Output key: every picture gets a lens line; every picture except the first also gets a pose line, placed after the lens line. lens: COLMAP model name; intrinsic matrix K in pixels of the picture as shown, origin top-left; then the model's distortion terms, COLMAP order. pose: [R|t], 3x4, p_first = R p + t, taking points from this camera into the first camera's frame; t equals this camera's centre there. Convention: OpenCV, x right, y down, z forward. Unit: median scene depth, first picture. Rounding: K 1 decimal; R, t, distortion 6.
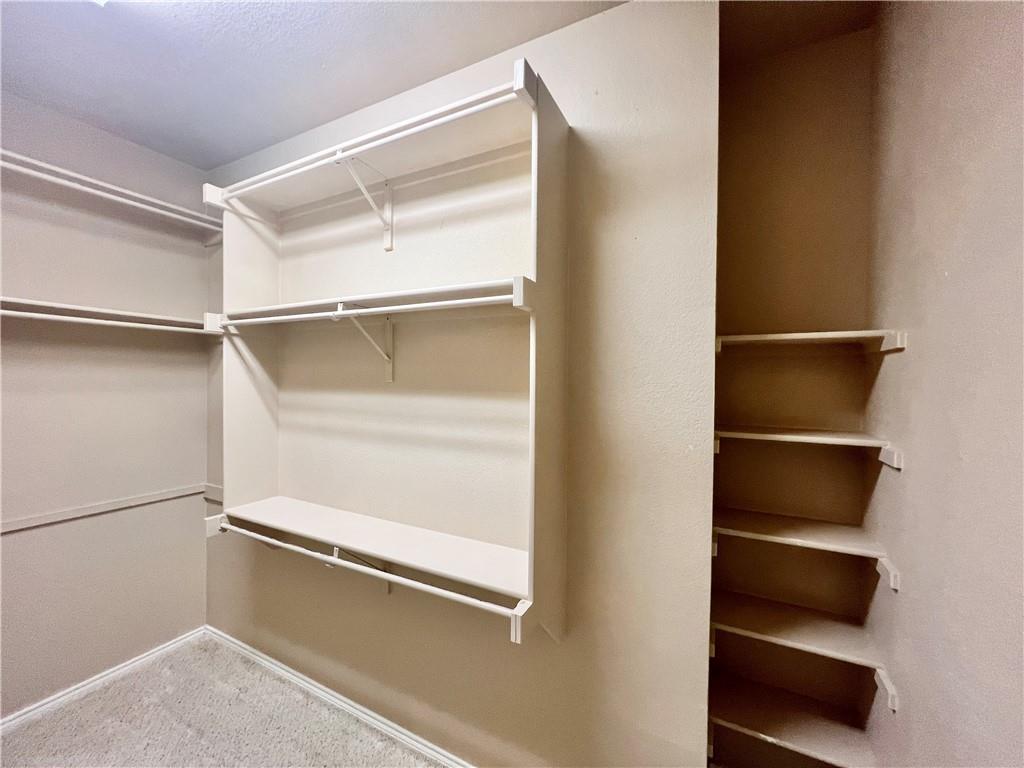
lens RADIAL K [[406.2, 0, 512.7], [0, 406.2, 384.2], [0, 0, 1]] dist [-0.001575, 0.000988]
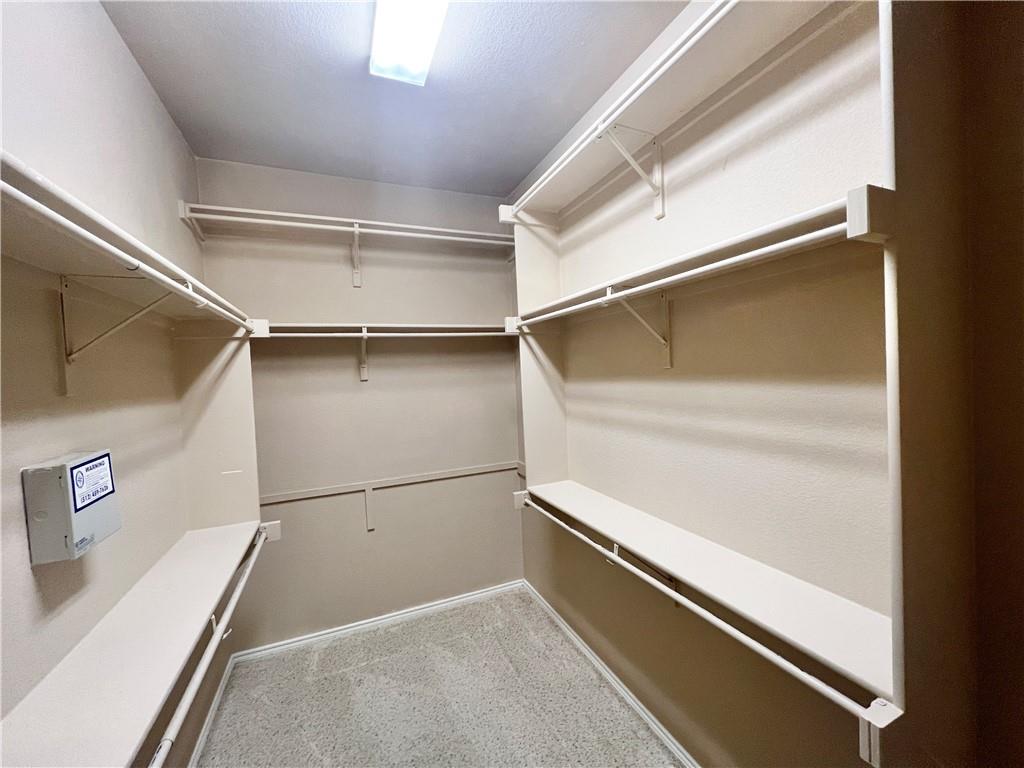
lens RADIAL K [[406.2, 0, 514.1], [0, 406.2, 386.7], [0, 0, 1]] dist [-0.001575, 0.000988]
pose [[0.772226, -0.025455, -0.634838, -0.002487], [0.051951, 0.998381, 0.023163, -0.002917], [0.633221, -0.050868, 0.772298, 0.105573]]
